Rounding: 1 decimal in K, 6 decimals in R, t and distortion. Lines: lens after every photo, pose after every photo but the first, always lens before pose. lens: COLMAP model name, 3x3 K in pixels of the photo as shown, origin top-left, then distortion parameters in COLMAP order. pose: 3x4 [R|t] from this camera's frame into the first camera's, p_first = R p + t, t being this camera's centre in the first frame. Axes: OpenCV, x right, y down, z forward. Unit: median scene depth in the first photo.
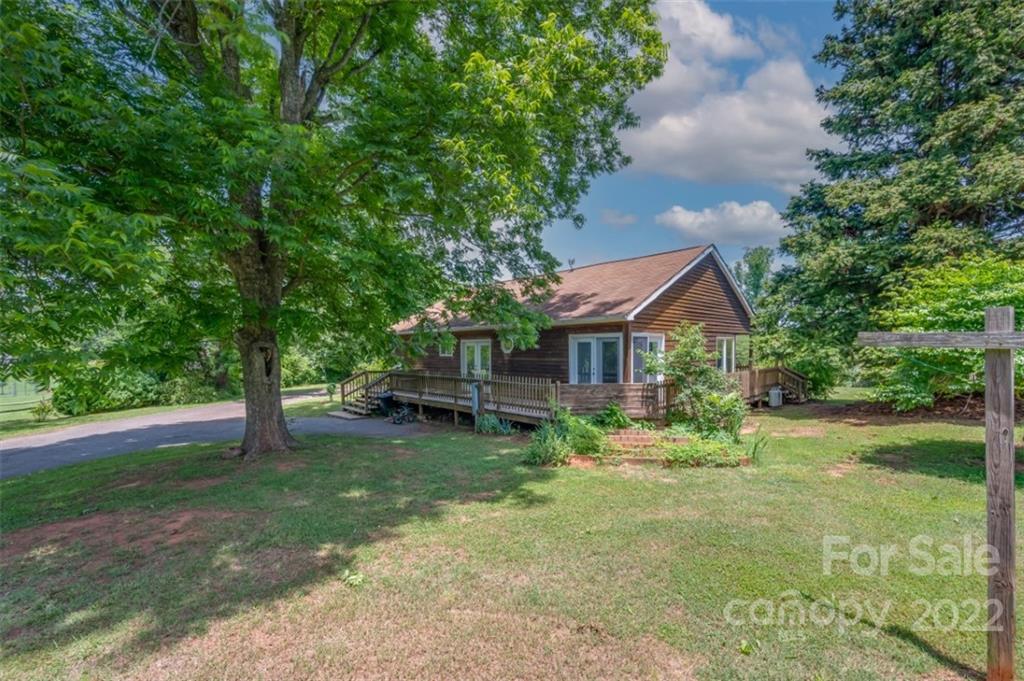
lens RADIAL K [[437.3, 0, 512.5], [0, 437.3, 345.2], [0, 0, 1]] dist [0.003510, 0.000433]
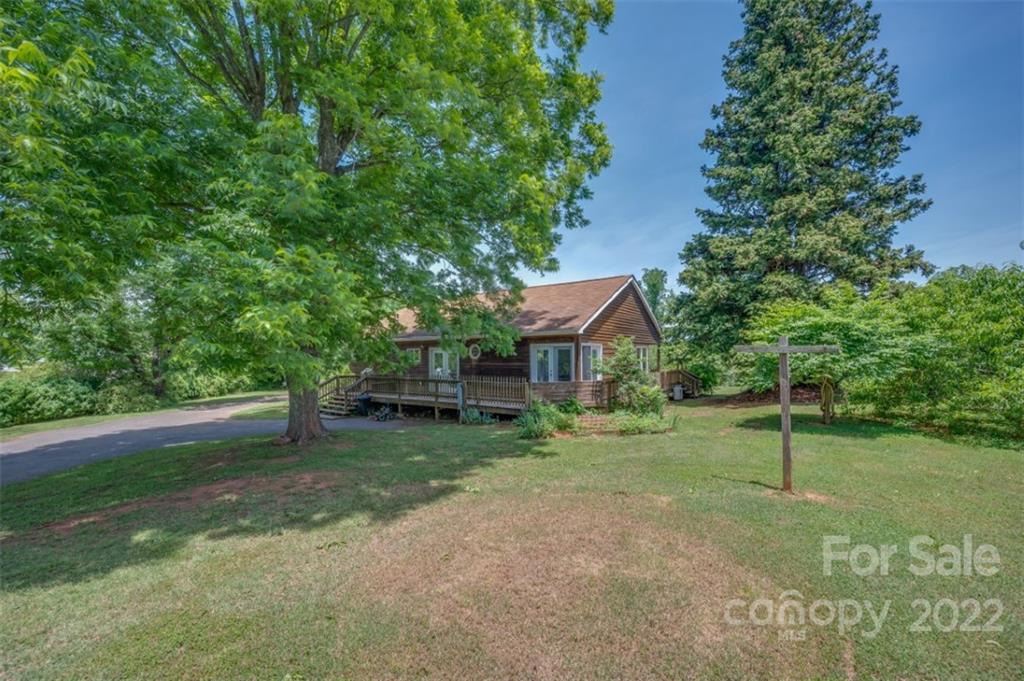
lens RADIAL K [[439.8, 0, 511.5], [0, 439.8, 330.4], [0, 0, 1]] dist [0.007150, 0.000138]
pose [[0.979090, 0.012470, 0.203045, -0.191763], [-0.001813, 0.998615, -0.052587, 0.003825], [-0.203419, 0.051120, 0.977756, -0.238636]]
